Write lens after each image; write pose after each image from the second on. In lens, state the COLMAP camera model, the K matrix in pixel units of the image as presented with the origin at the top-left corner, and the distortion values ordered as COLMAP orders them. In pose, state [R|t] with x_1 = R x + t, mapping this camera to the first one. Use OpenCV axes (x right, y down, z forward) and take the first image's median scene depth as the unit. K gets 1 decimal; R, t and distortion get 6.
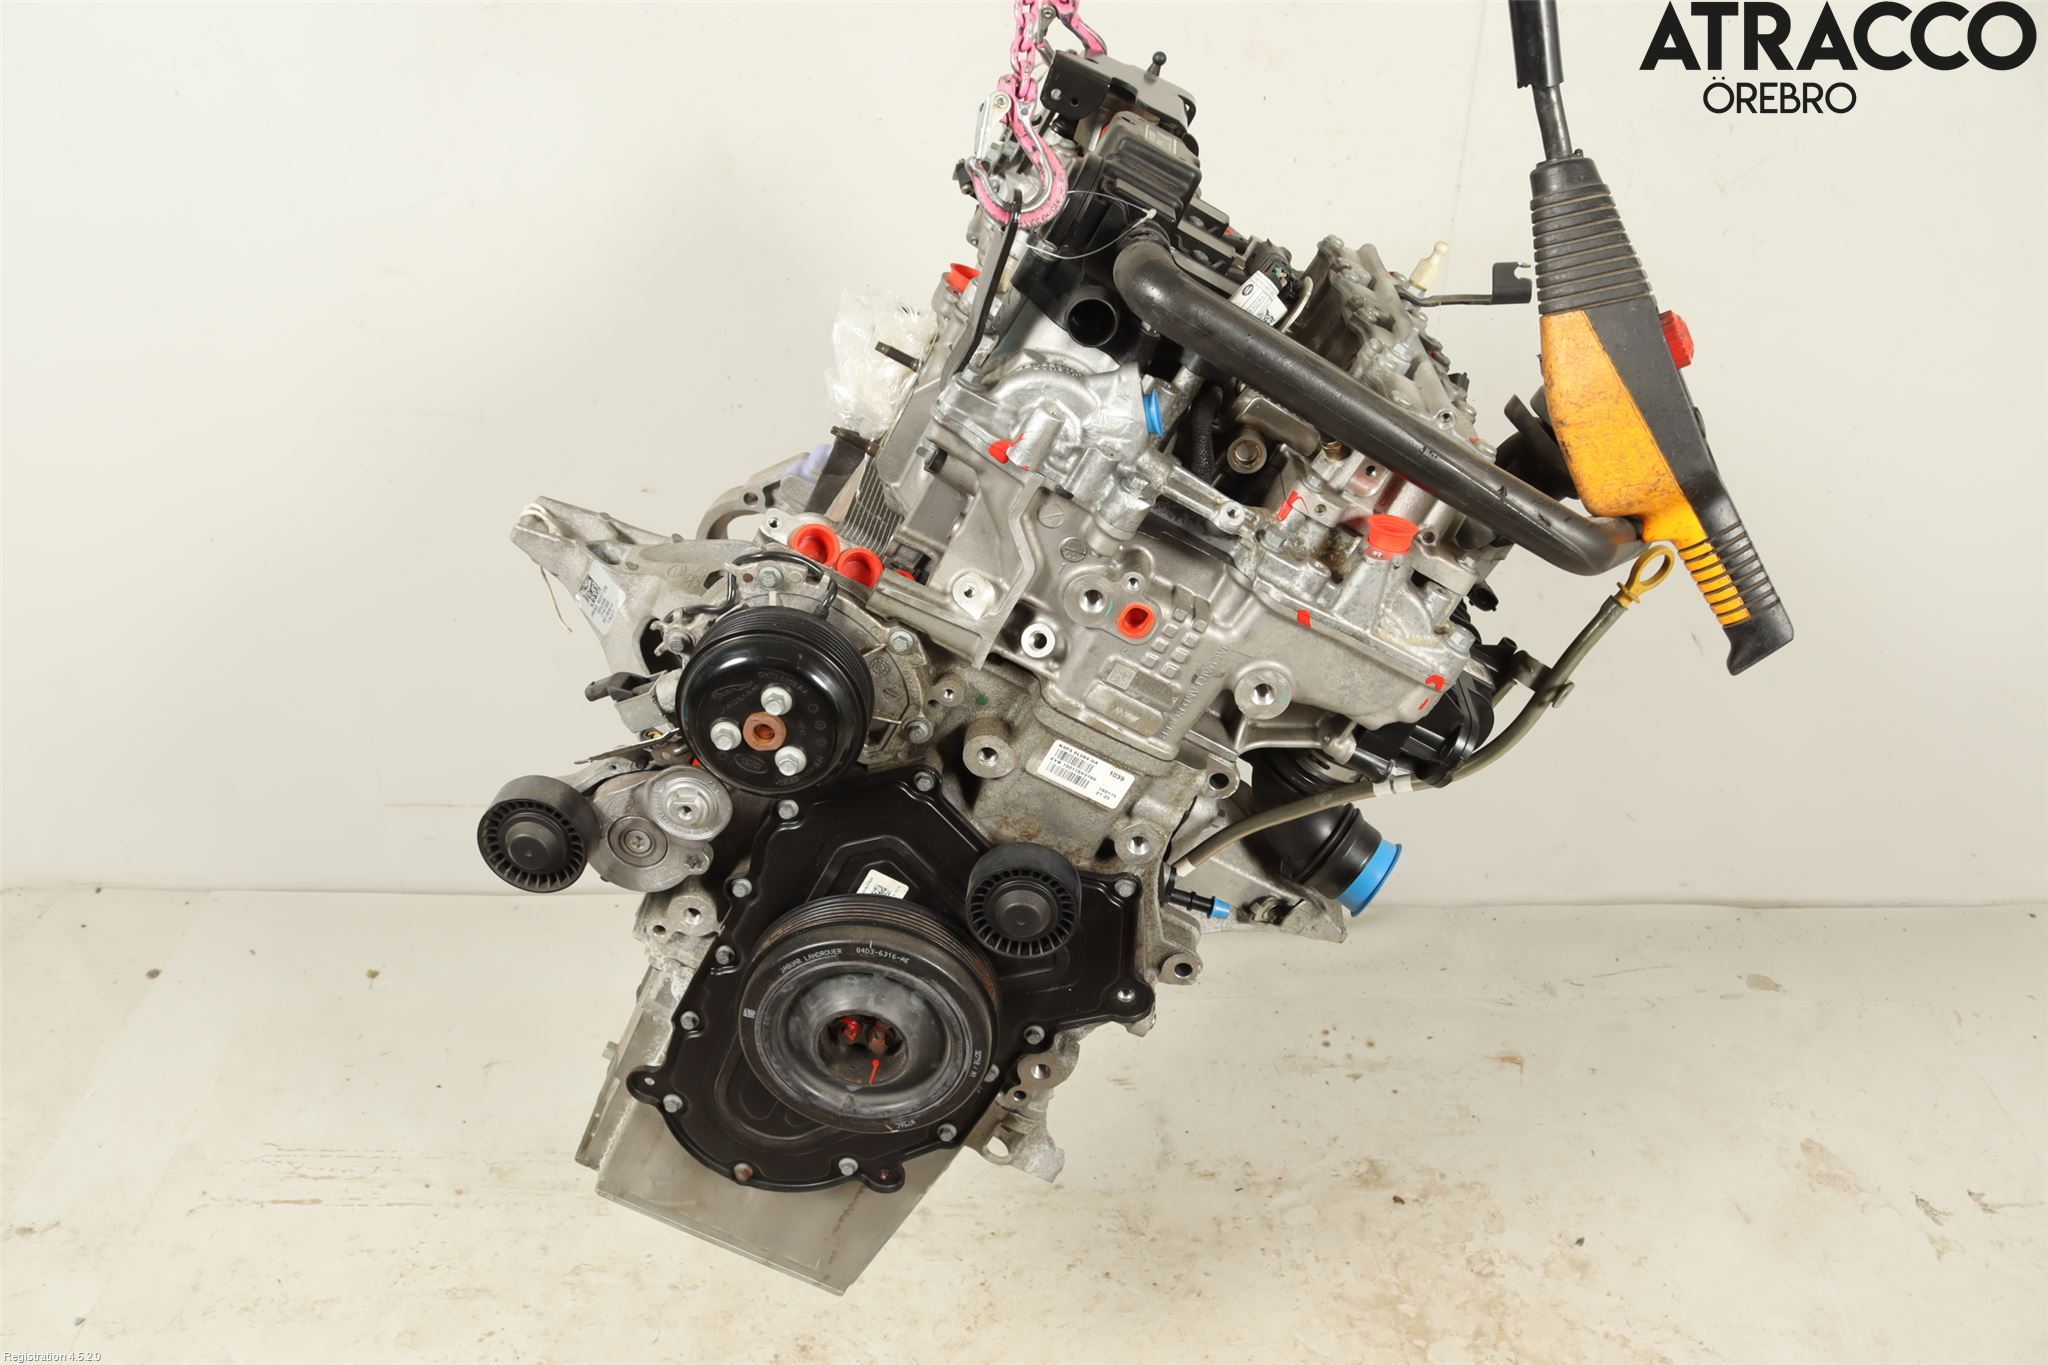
lens RADIAL K [[1757.1, 0, 1006.5], [0, 1757.1, 676.6], [0, 0, 1]] dist [-0.148870, 0.139792]
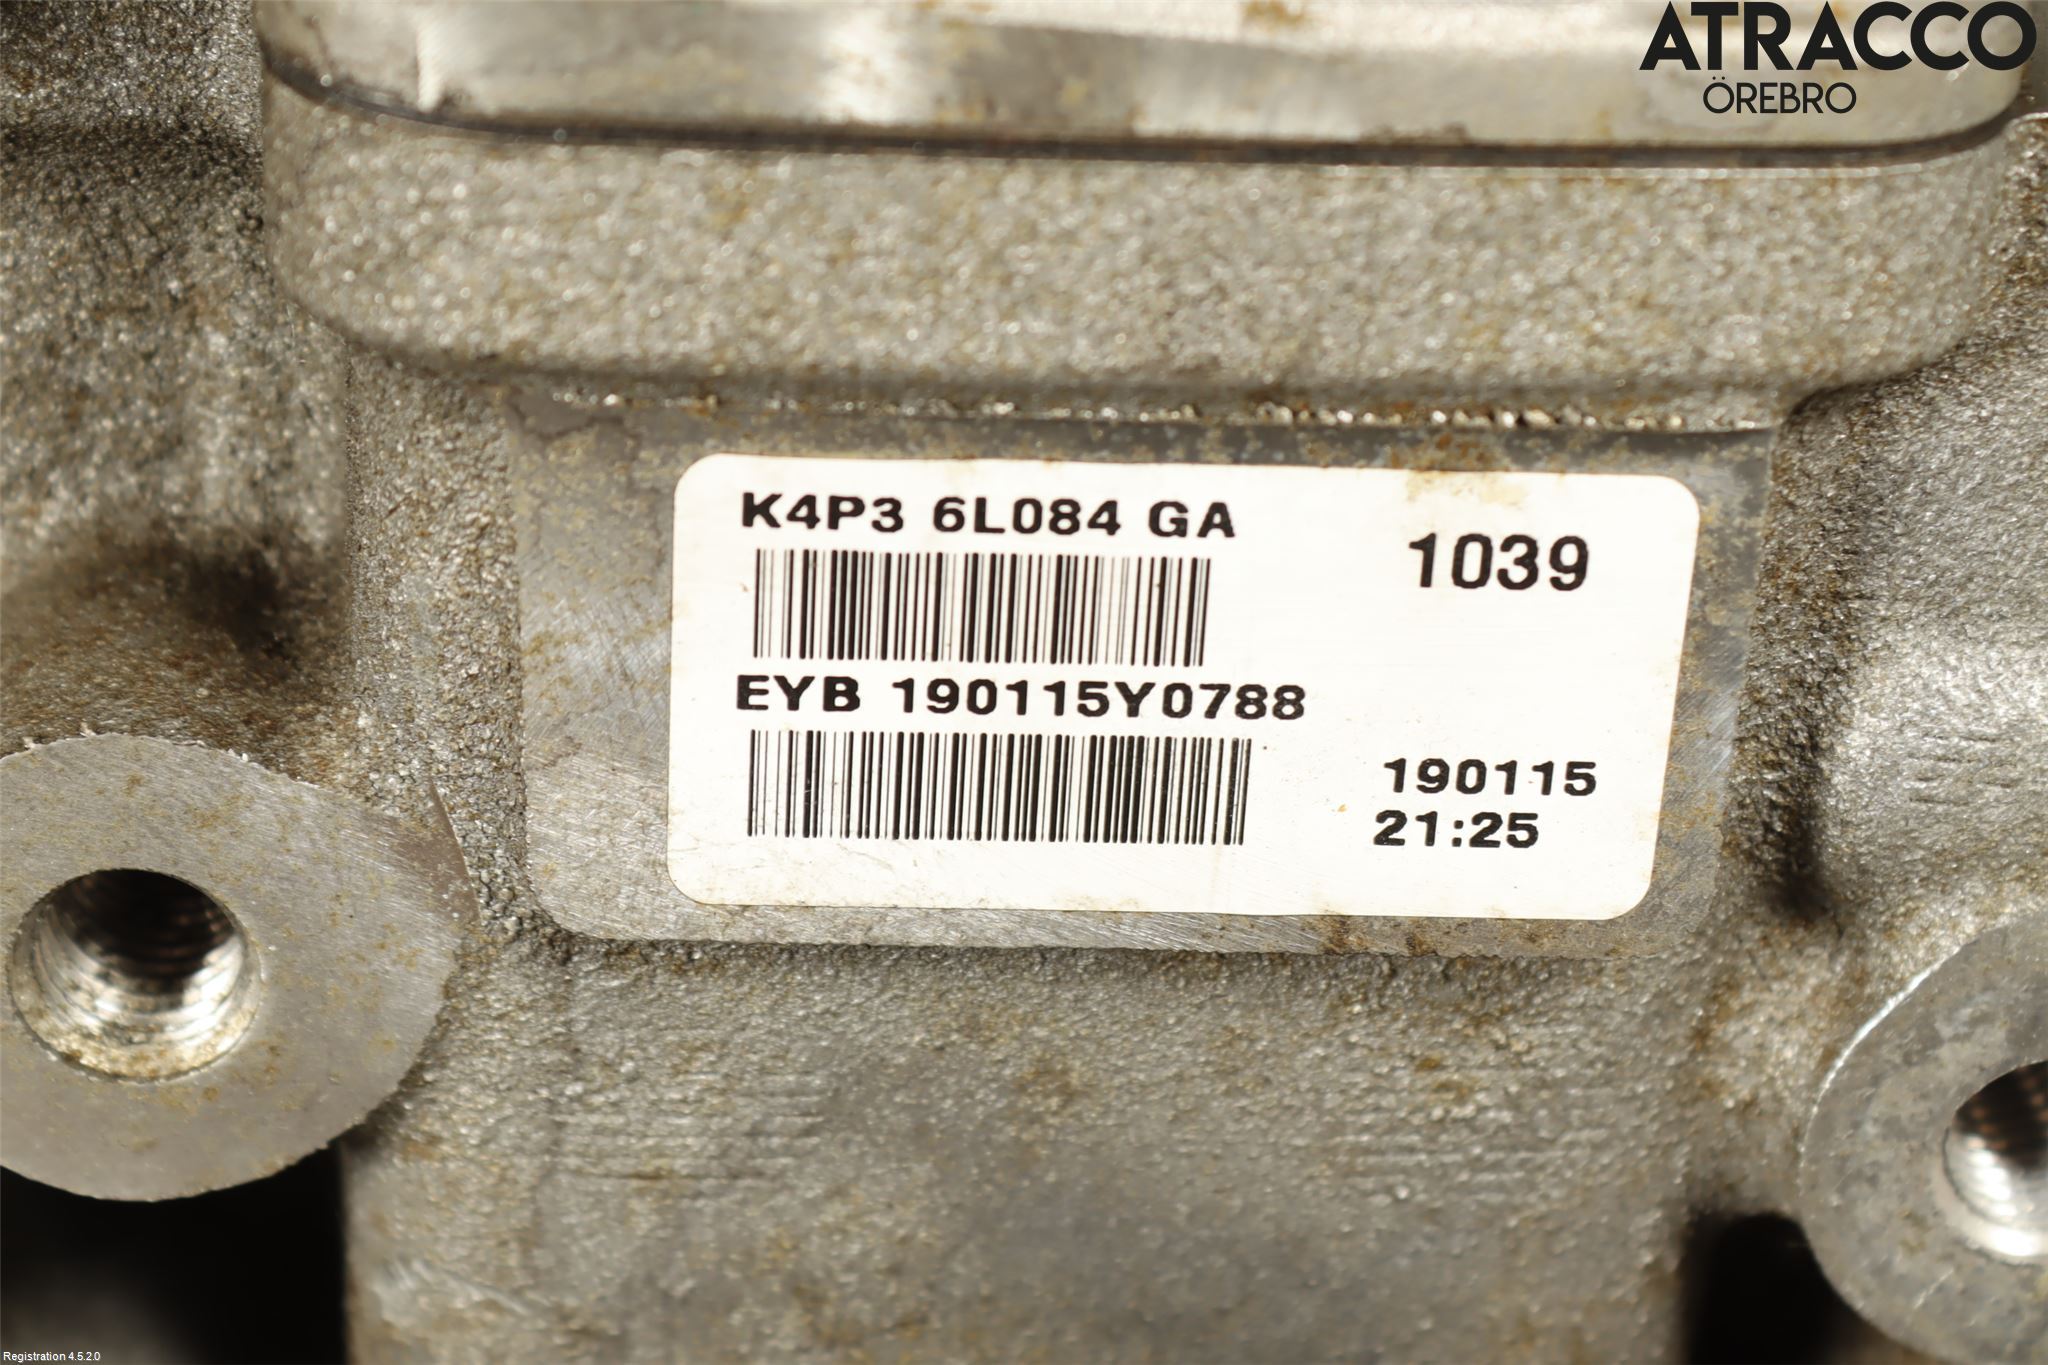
lens RADIAL K [[5233.6, 0, 1024.0], [0, 5233.6, 682.4], [0, 0, 1]] dist [-0.030441, 0.000000]
pose [[0.904107, -0.425007, -0.044261, 0.050142], [0.423701, 0.905084, -0.036062, 0.061514], [0.055386, 0.013850, 0.998369, 0.732413]]
